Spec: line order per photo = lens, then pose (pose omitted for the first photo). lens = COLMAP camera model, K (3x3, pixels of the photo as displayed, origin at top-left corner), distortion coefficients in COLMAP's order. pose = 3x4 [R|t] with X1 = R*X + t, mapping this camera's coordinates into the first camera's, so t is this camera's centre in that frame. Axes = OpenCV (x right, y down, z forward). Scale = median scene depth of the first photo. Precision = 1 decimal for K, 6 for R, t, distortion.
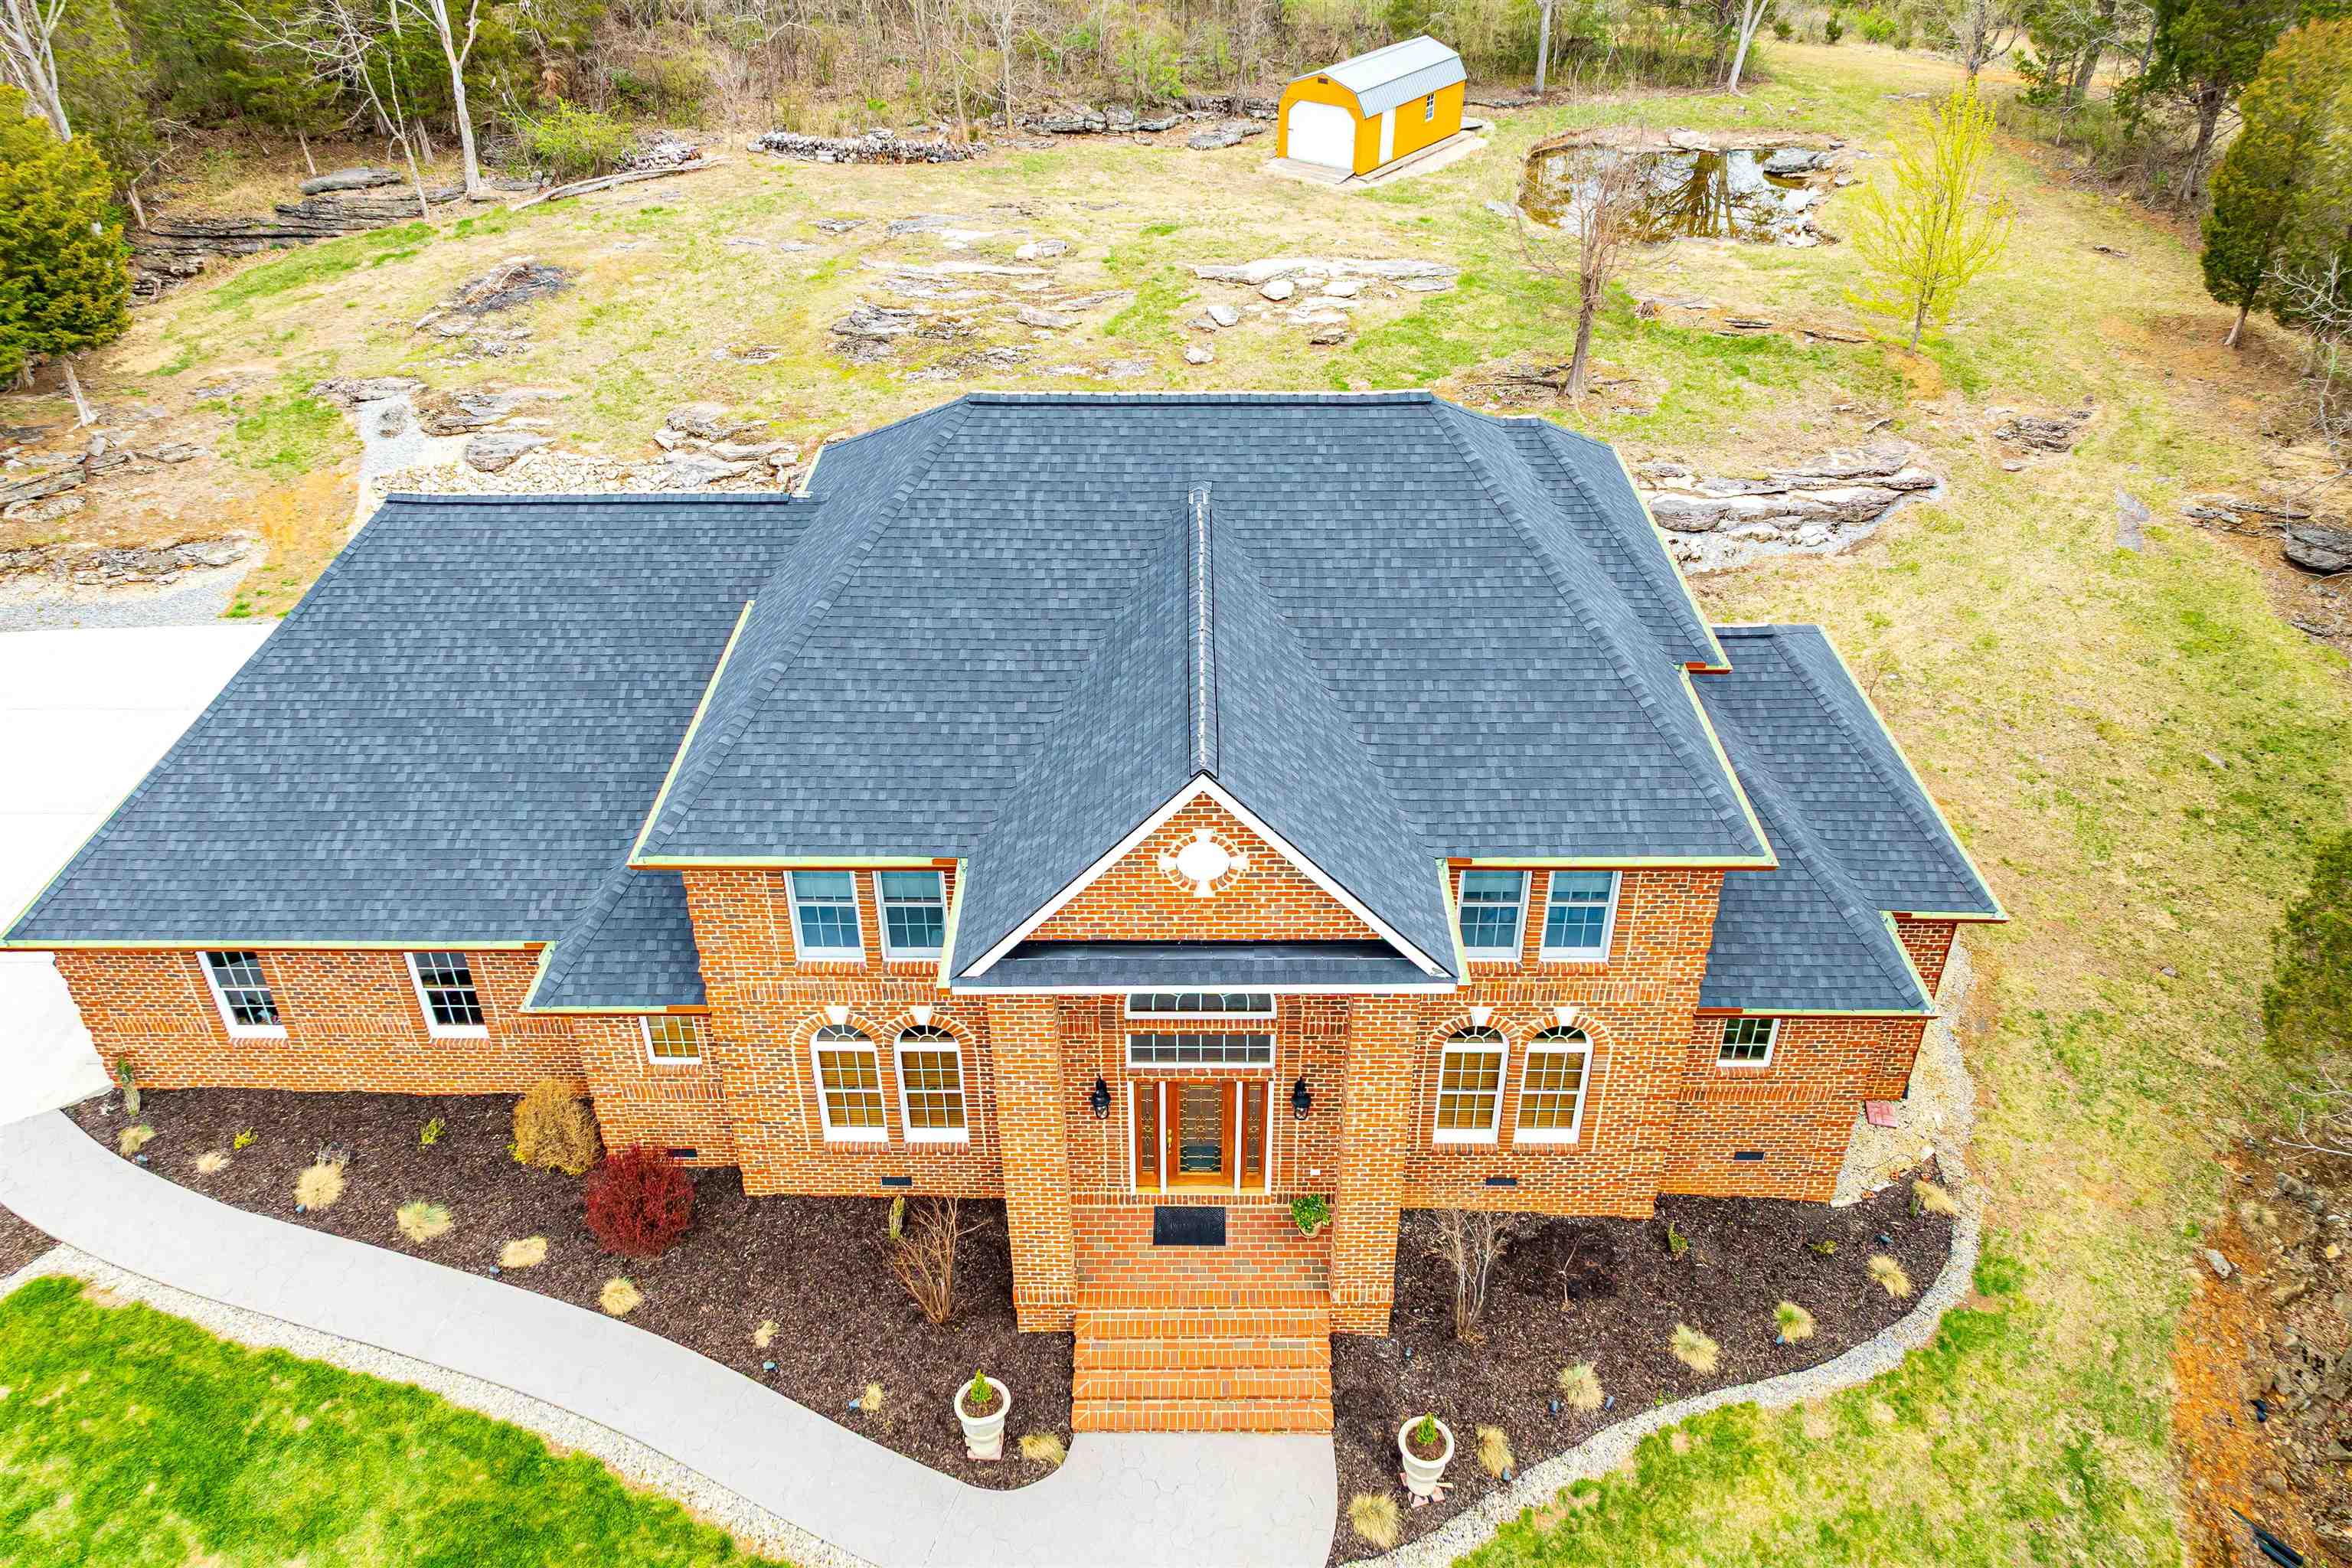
lens RADIAL K [[1698.9, 0, 1180.4], [0, 1698.9, 610.4], [0, 0, 1]] dist [-0.032326, 0.003356]
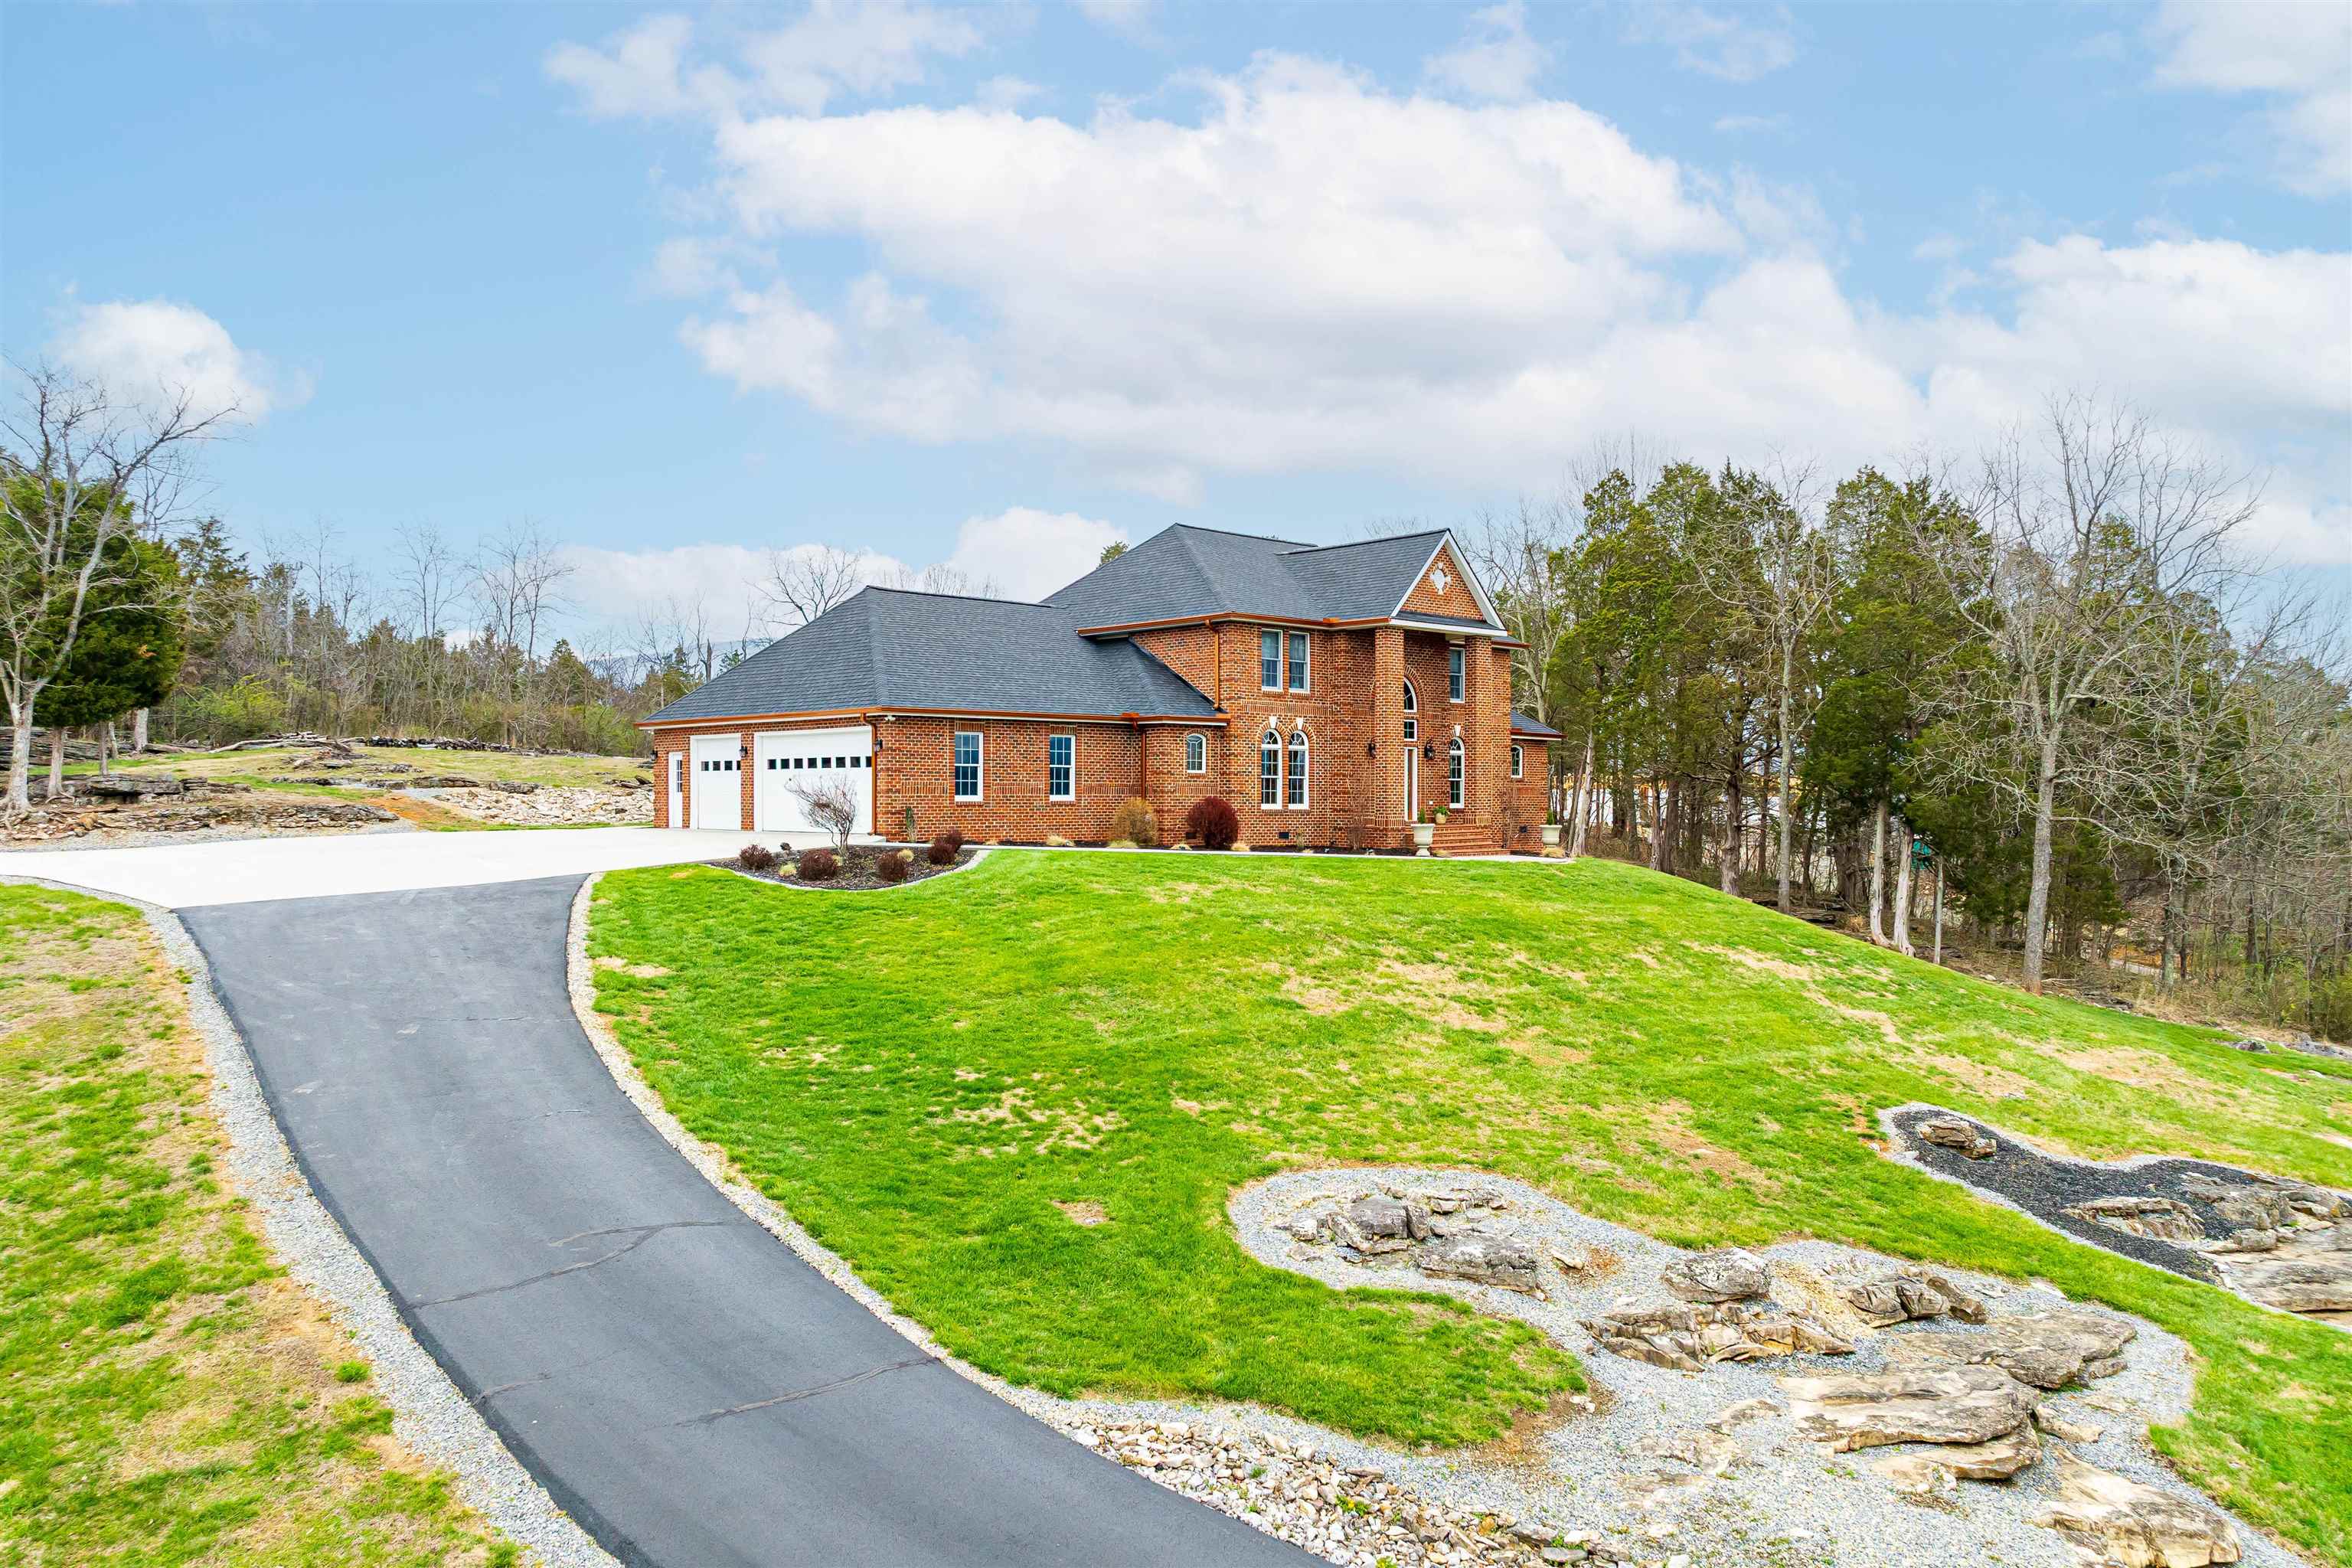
lens RADIAL K [[1667.7, 0, 1179.1], [0, 1667.7, 790.4], [0, 0, 1]] dist [-0.022932, -0.000511]
pose [[0.724571, 0.006513, 0.689169, -1.719931], [0.339093, 0.867183, -0.364706, 1.031278], [-0.600010, 0.497948, 0.626127, -0.199721]]
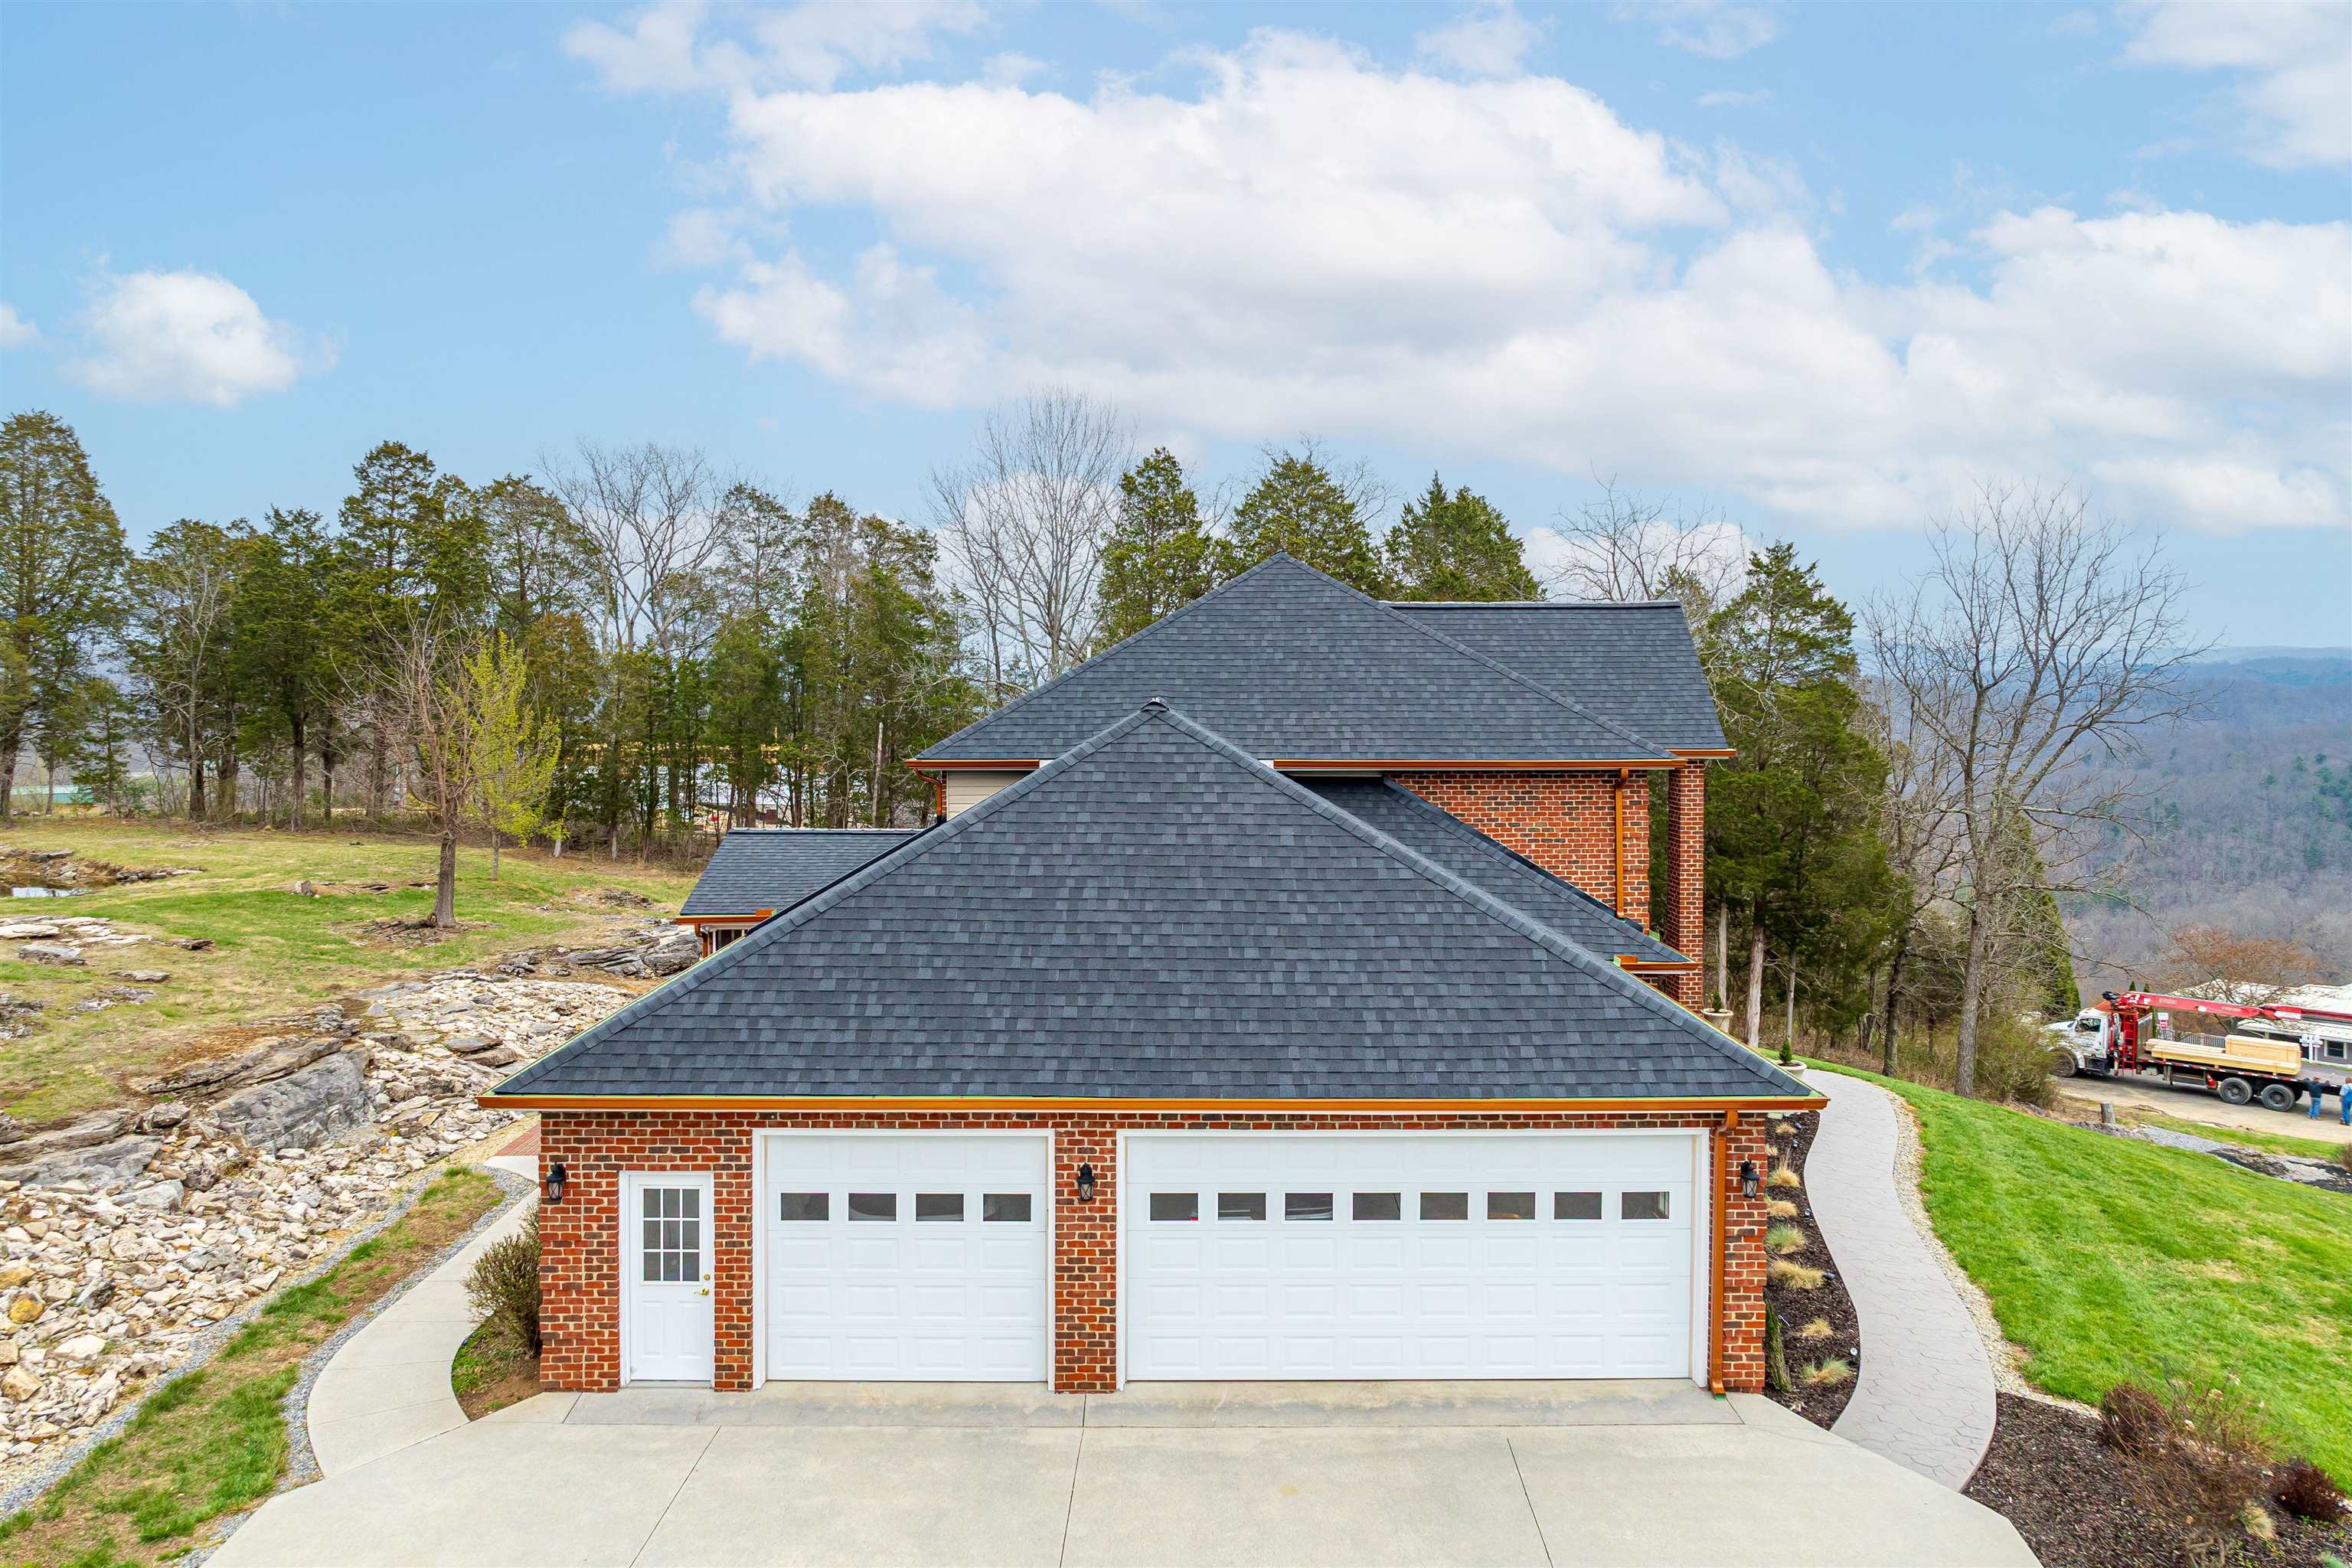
lens RADIAL K [[1683.3, 0, 1171.6], [0, 1683.3, 689.0], [0, 0, 1]] dist [-0.036327, 0.021725]
pose [[-0.009544, 0.001424, 0.999953, -1.462468], [0.495241, 0.868749, 0.003489, -0.088749], [-0.868703, 0.495251, -0.008997, 1.208711]]
